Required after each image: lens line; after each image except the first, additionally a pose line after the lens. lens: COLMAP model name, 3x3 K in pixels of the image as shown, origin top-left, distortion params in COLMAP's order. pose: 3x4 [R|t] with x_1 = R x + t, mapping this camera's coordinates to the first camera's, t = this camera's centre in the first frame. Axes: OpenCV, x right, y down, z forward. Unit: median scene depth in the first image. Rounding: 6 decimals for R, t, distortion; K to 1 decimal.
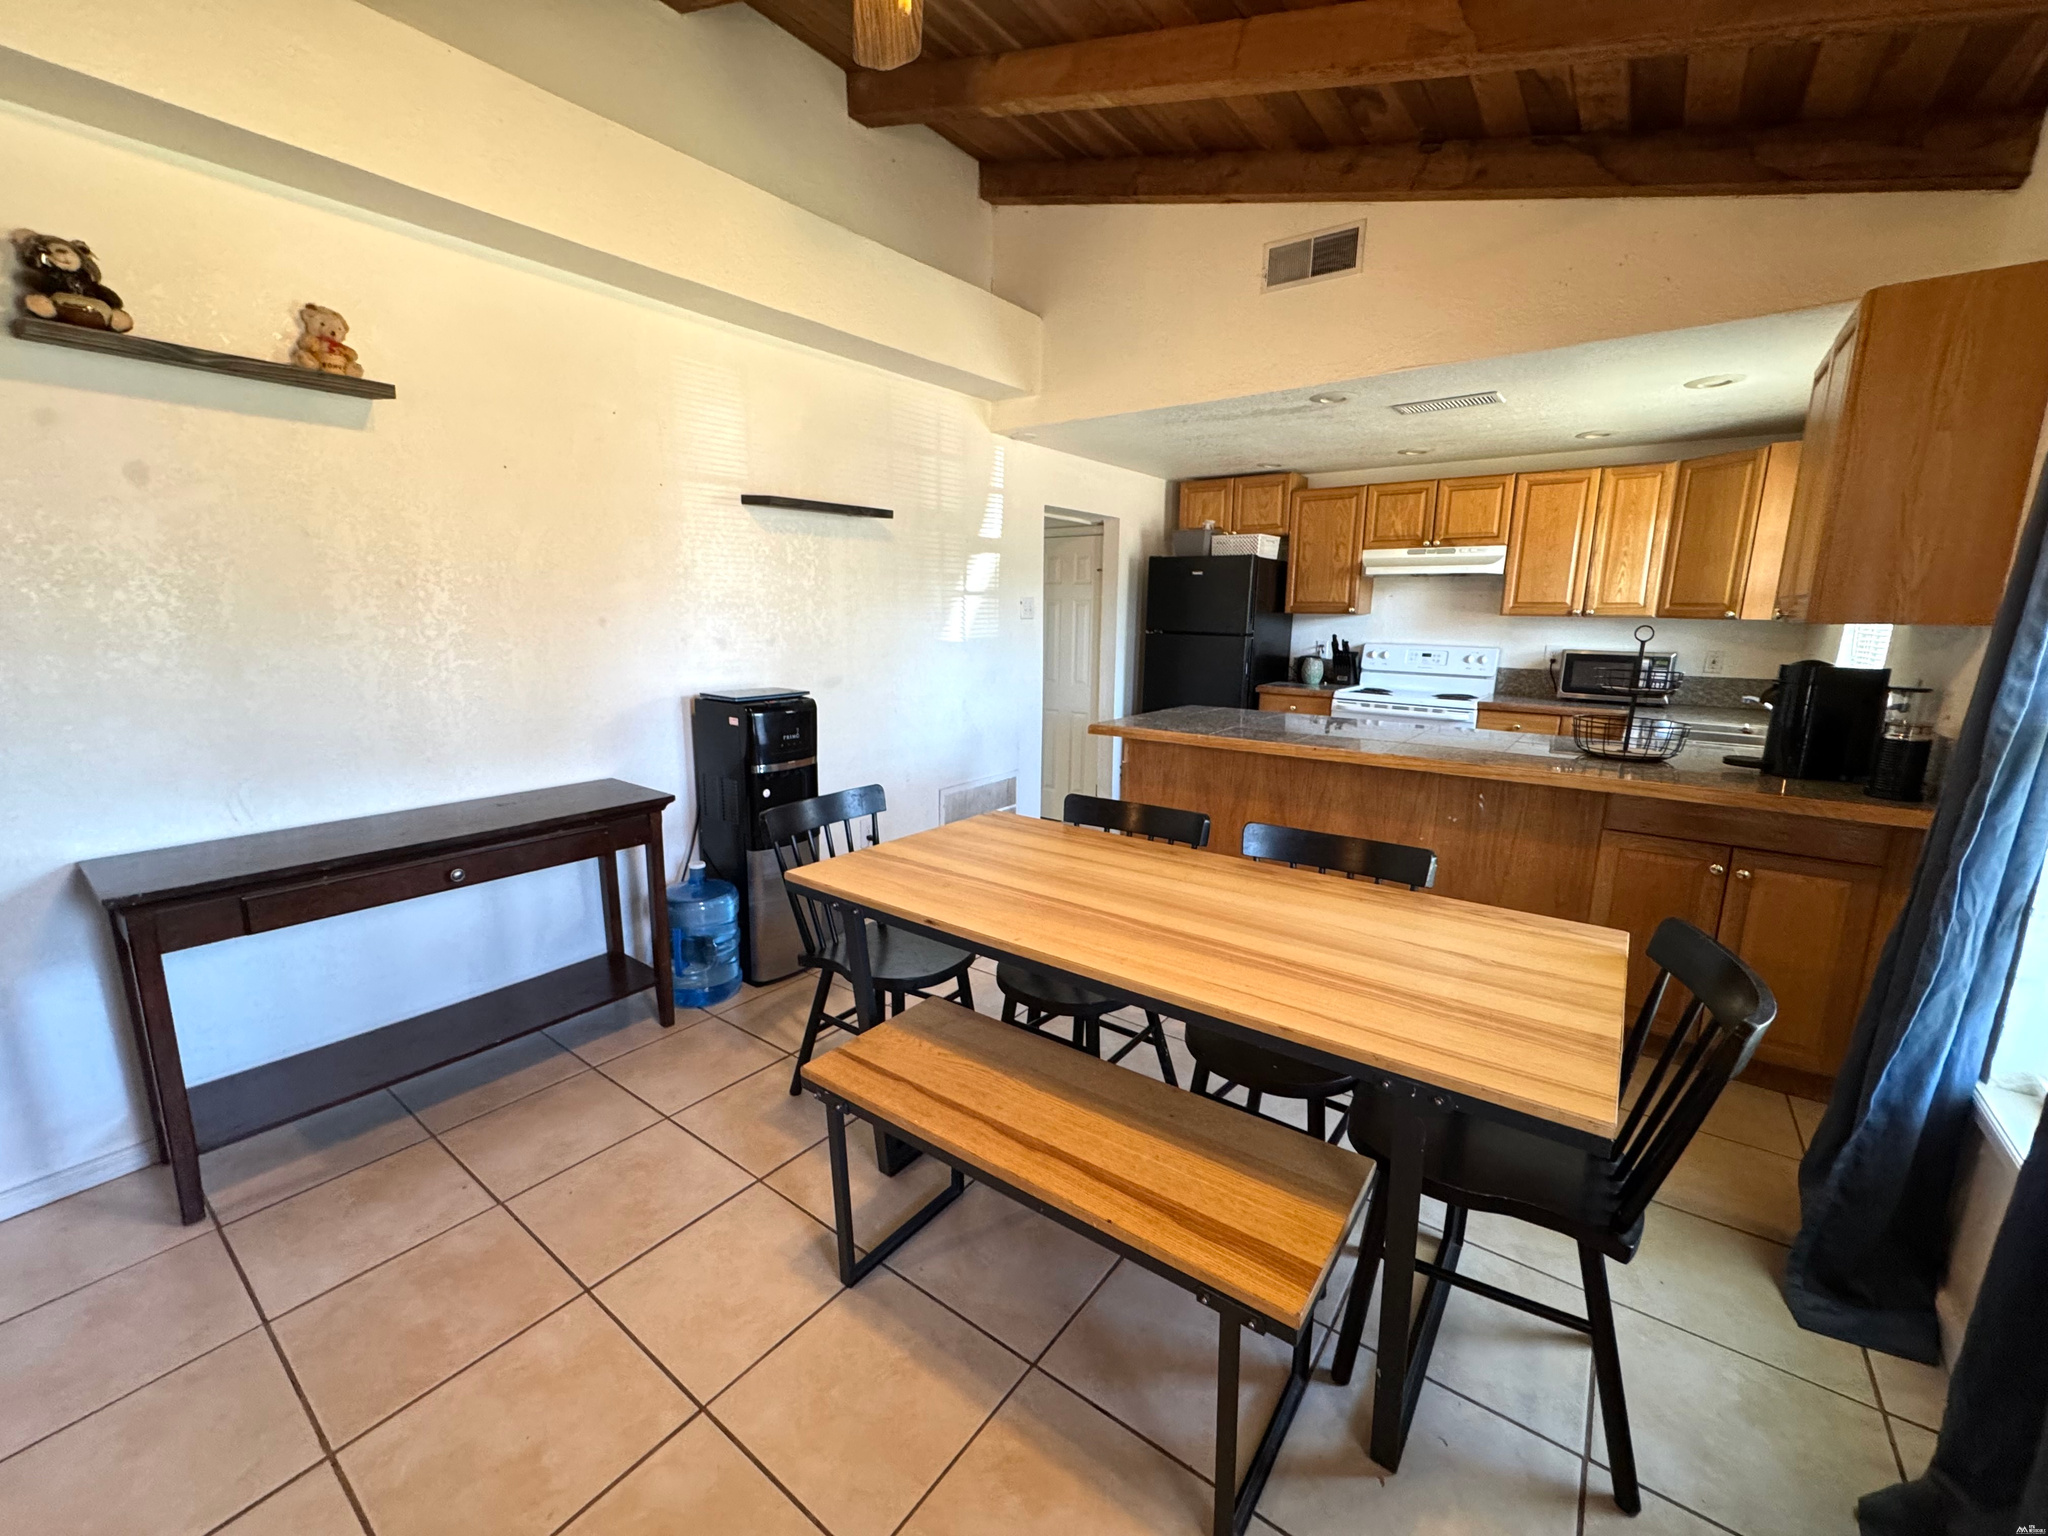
lens RADIAL K [[817.5, 0, 1027.6], [0, 817.5, 772.2], [0, 0, 1]] dist [-0.001754, -0.000281]
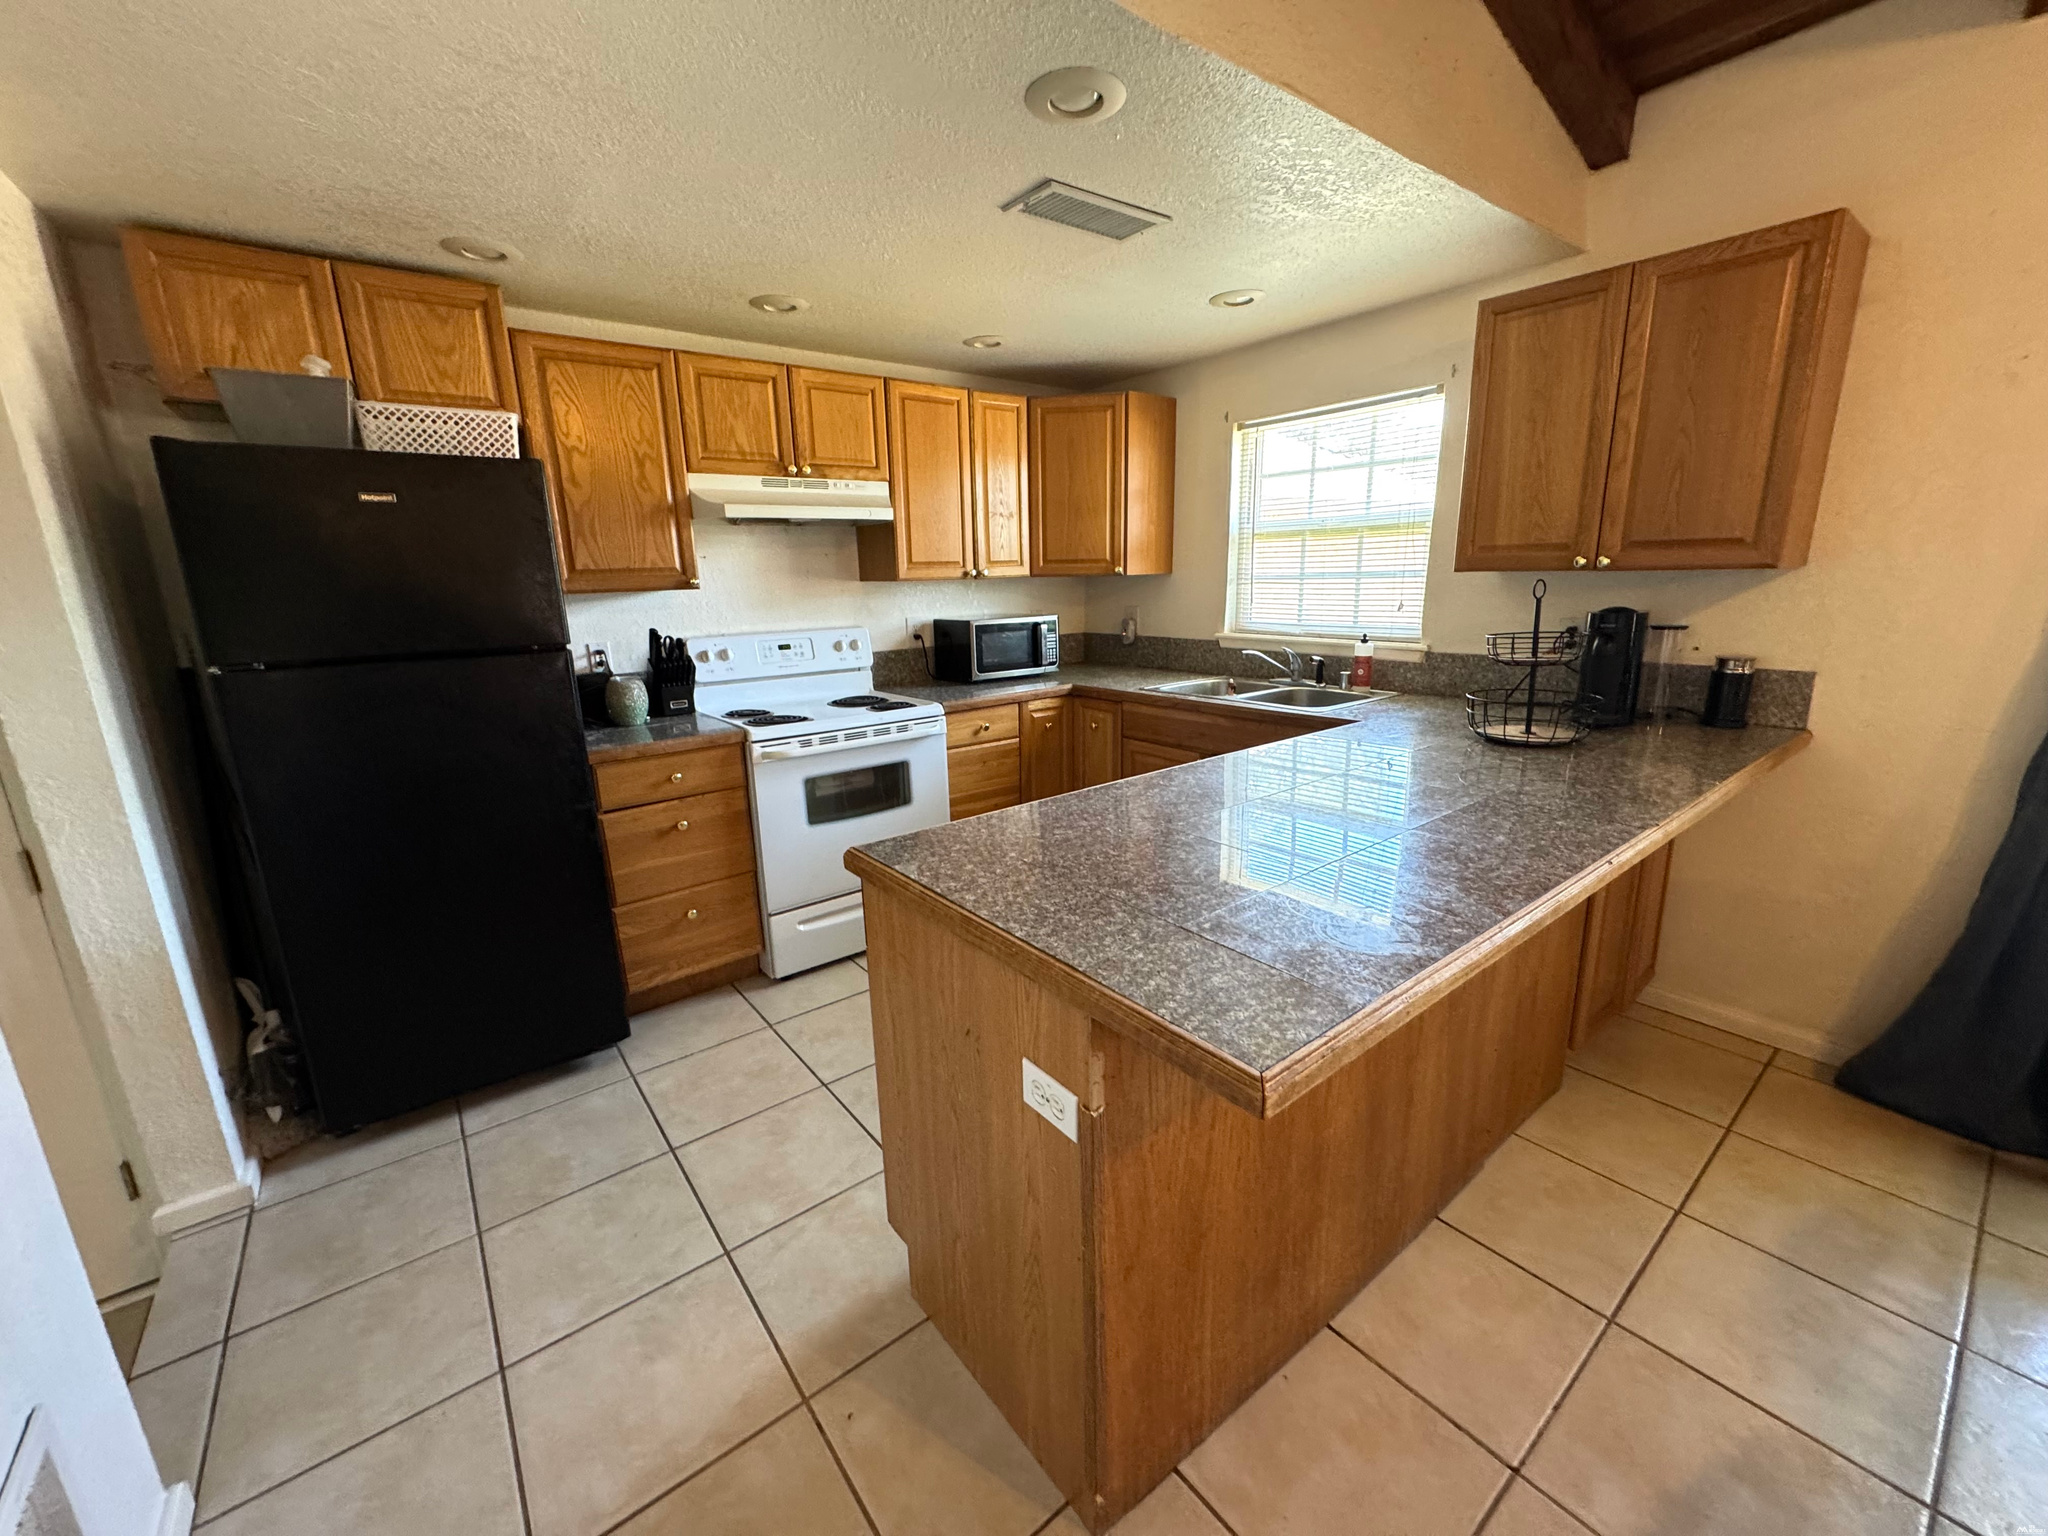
lens RADIAL K [[817.5, 0, 1027.9], [0, 817.5, 766.8], [0, 0, 1]] dist [-0.001754, -0.000281]
pose [[0.262872, -0.246704, 0.932757, -0.104557], [0.216930, 0.957117, 0.192011, -0.150837], [-0.940127, 0.151868, 0.305117, 0.707899]]
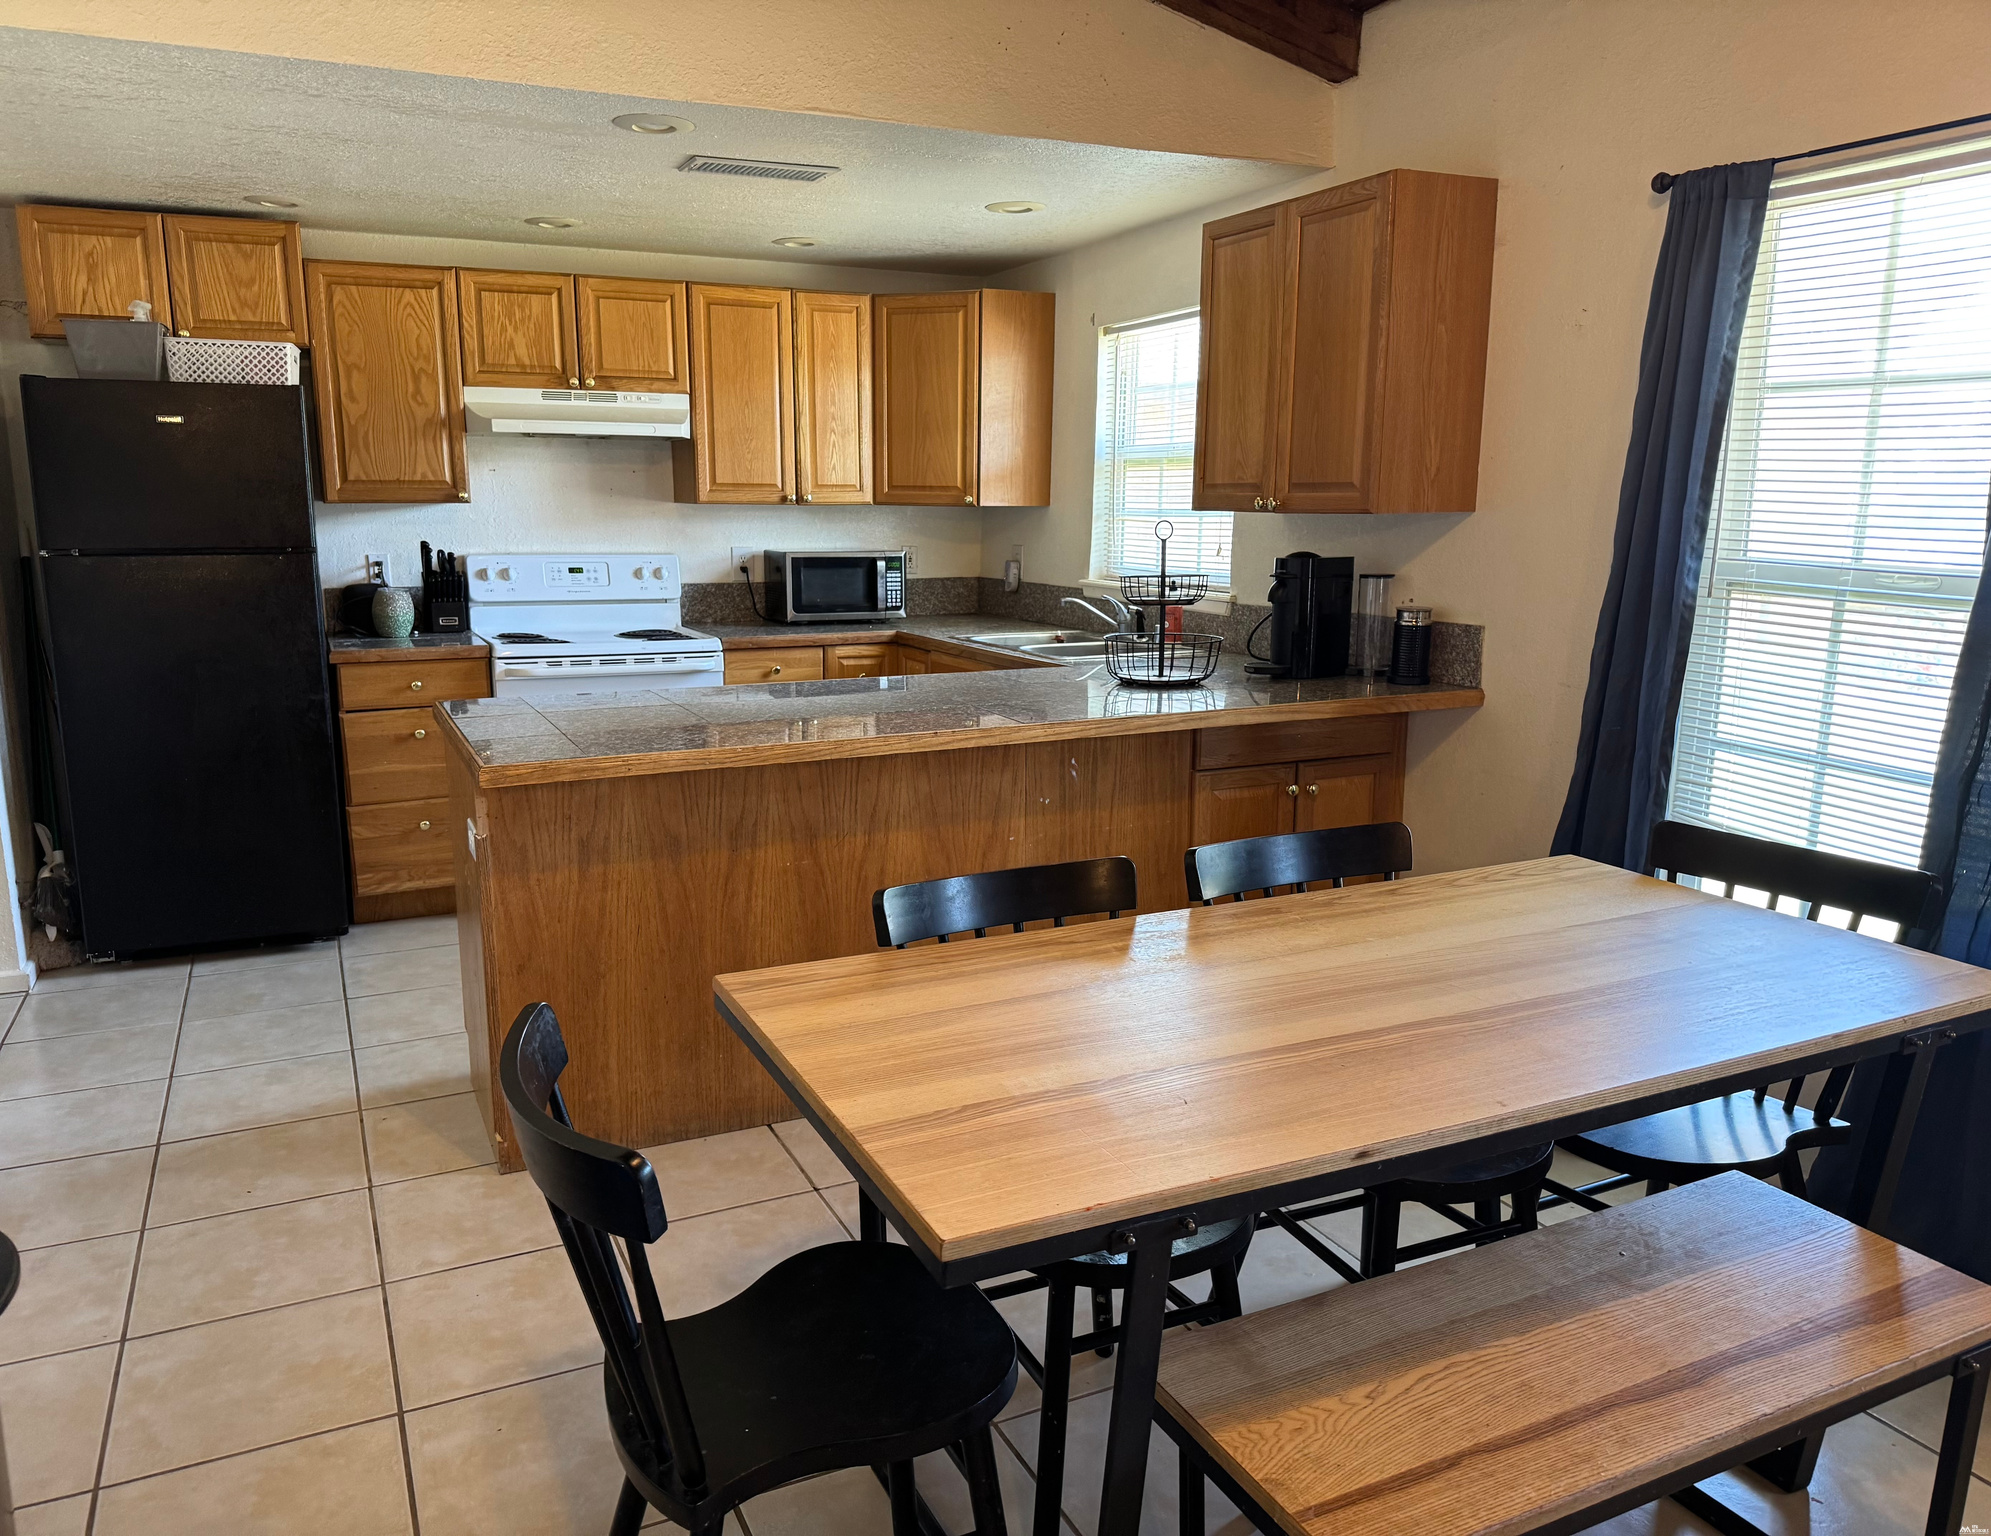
lens RADIAL K [[1435.5, 0, 962.1], [0, 1435.5, 792.7], [0, 0, 1]] dist [0.023649, -0.040236]
pose [[0.476862, -0.188783, 0.858466, -0.347810], [0.174569, 0.977549, 0.118000, -0.065694], [-0.861469, 0.093592, 0.499111, 0.274755]]
